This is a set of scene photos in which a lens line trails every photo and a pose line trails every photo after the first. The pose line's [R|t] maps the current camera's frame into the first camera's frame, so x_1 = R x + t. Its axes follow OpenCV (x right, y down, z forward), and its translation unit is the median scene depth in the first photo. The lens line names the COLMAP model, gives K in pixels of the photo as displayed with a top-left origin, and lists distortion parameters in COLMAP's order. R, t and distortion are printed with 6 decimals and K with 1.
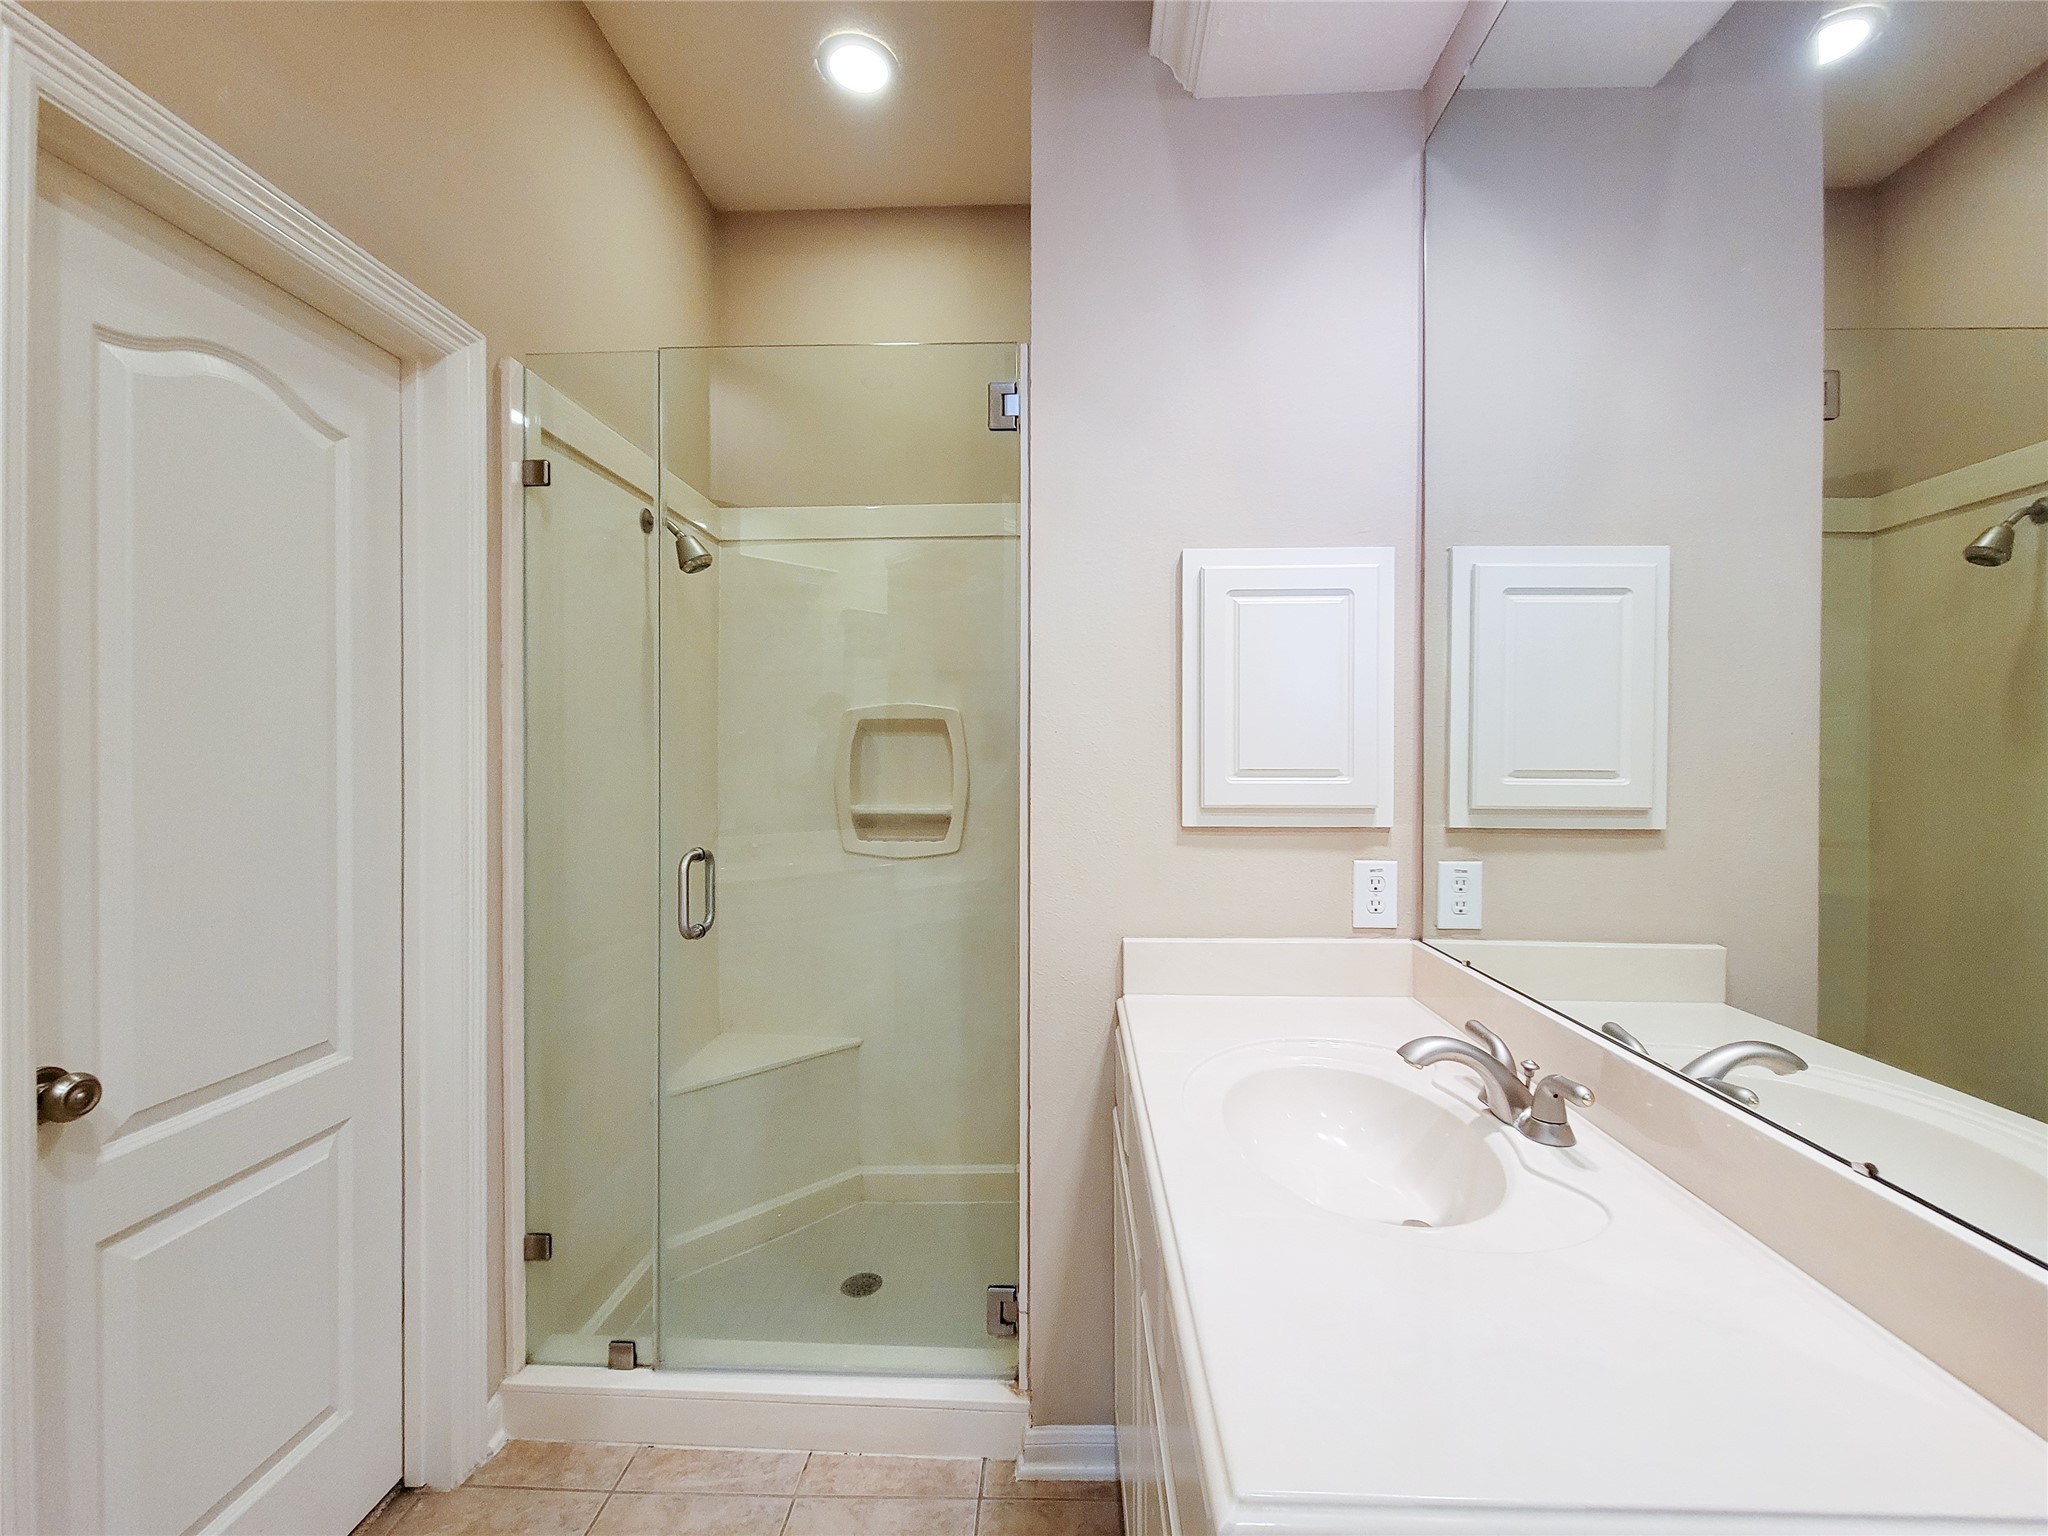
lens RADIAL K [[840.1, 0, 1028.3], [0, 840.1, 767.7], [0, 0, 1]] dist [0.002149, -0.000864]
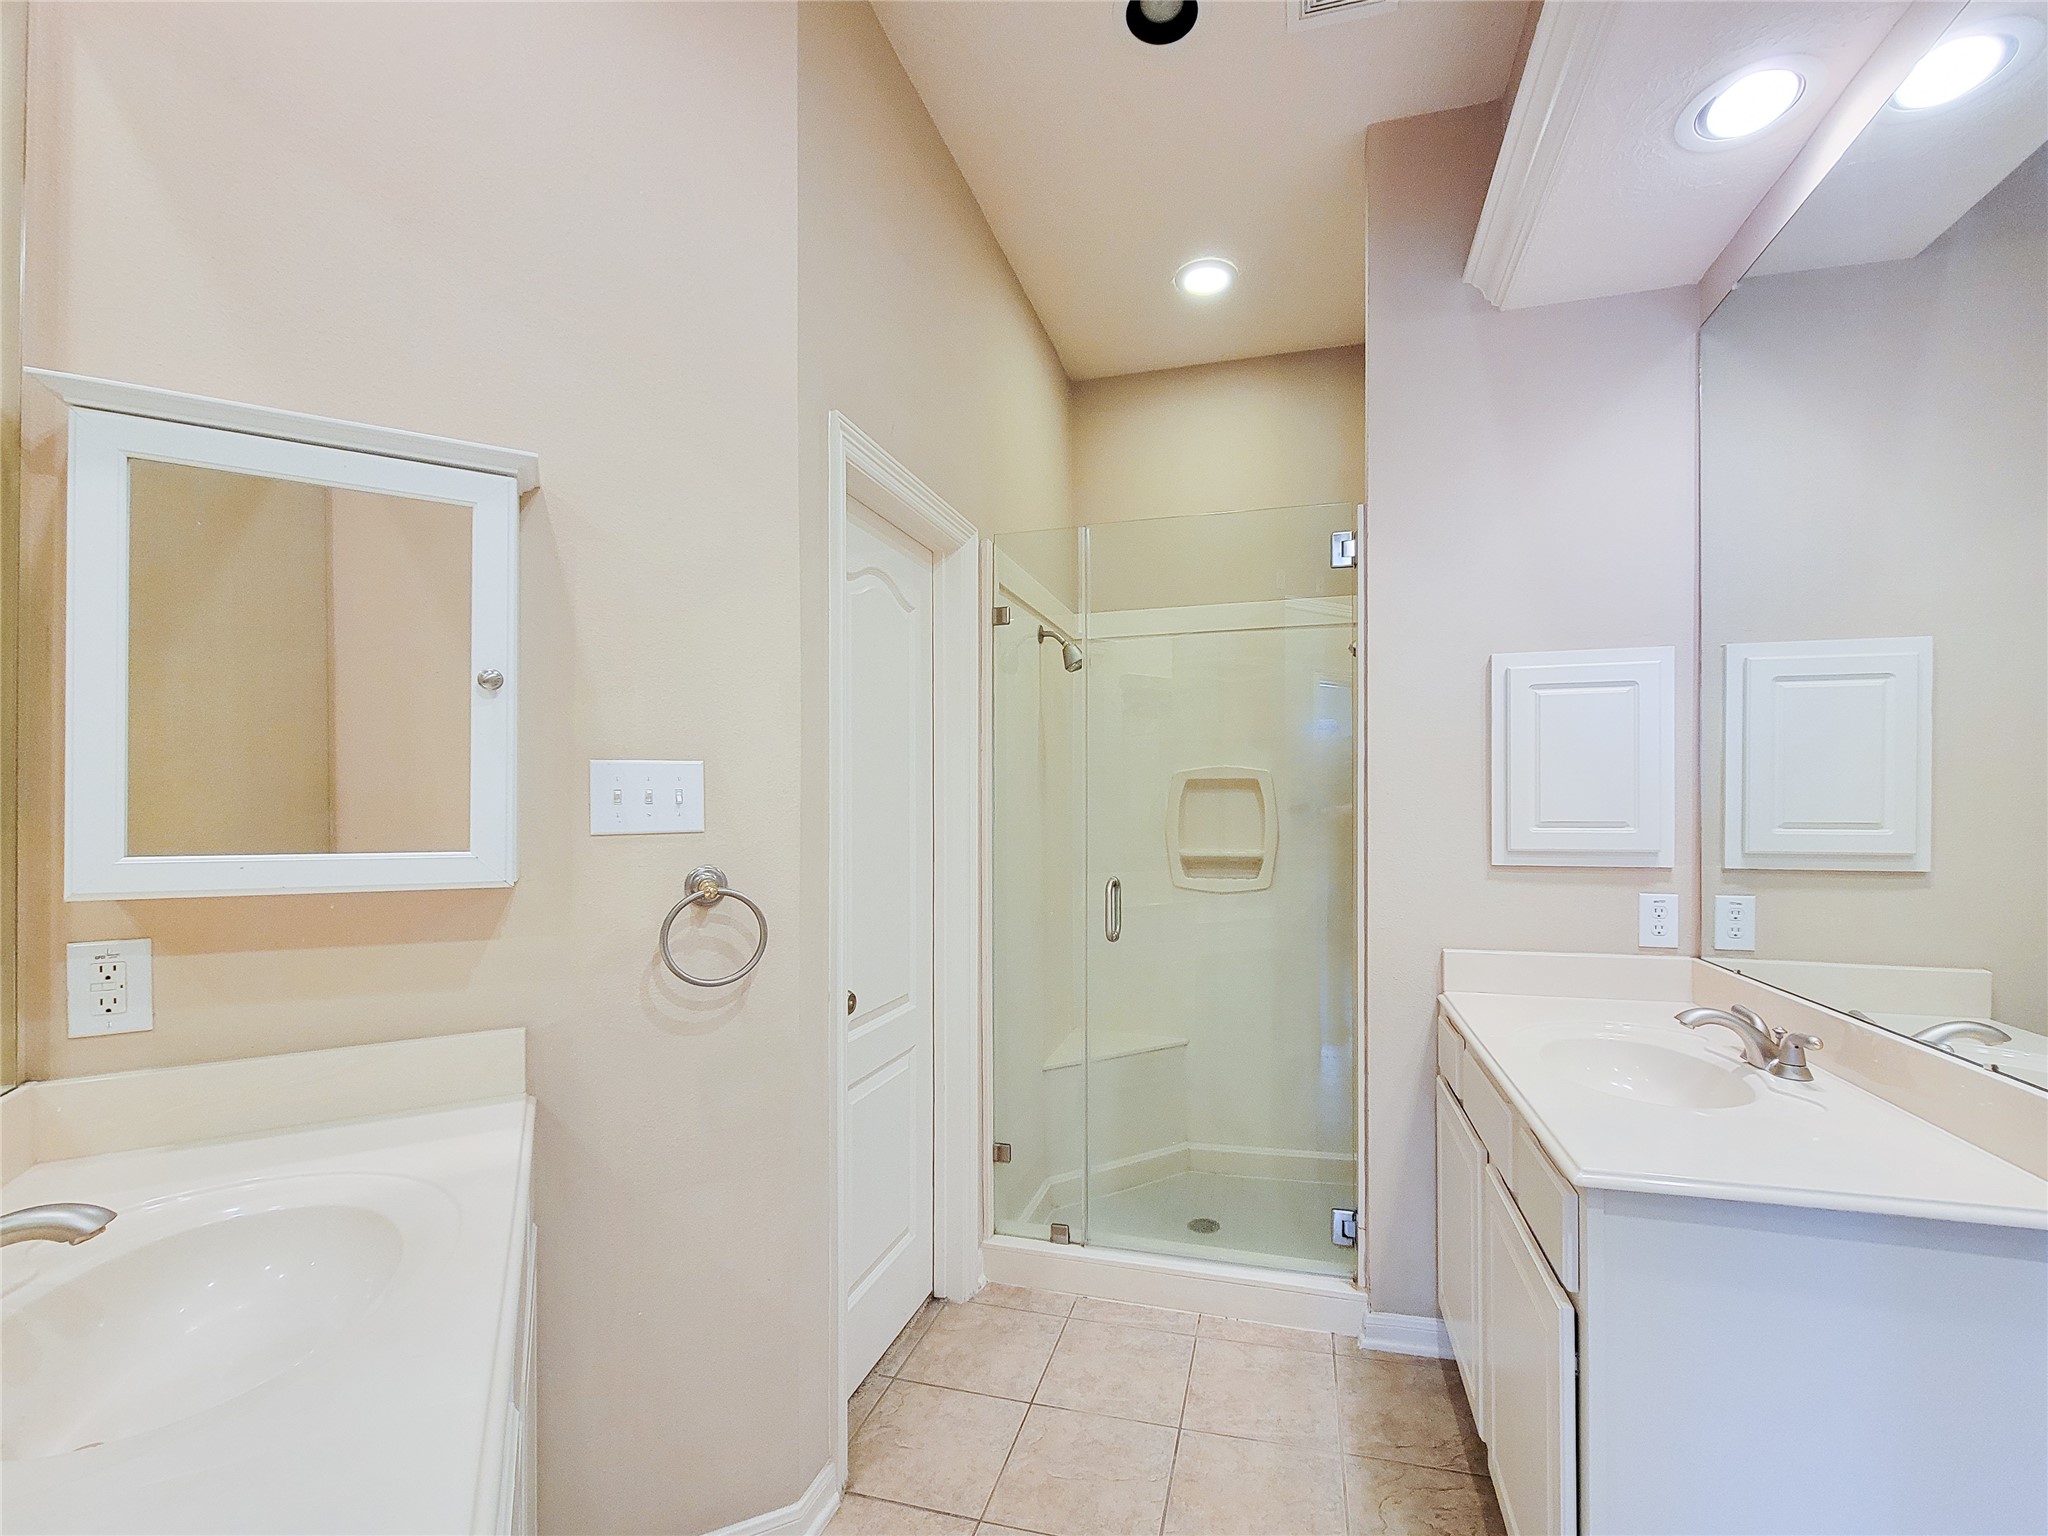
lens RADIAL K [[840.1, 0, 1070.5], [0, 840.1, 811.7], [0, 0, 1]] dist [0.002149, -0.000864]
pose [[0.975313, -0.002494, -0.220813, -0.168010], [0.001435, 0.999987, -0.004957, -0.007650], [0.220823, 0.004517, 0.975304, -0.424345]]
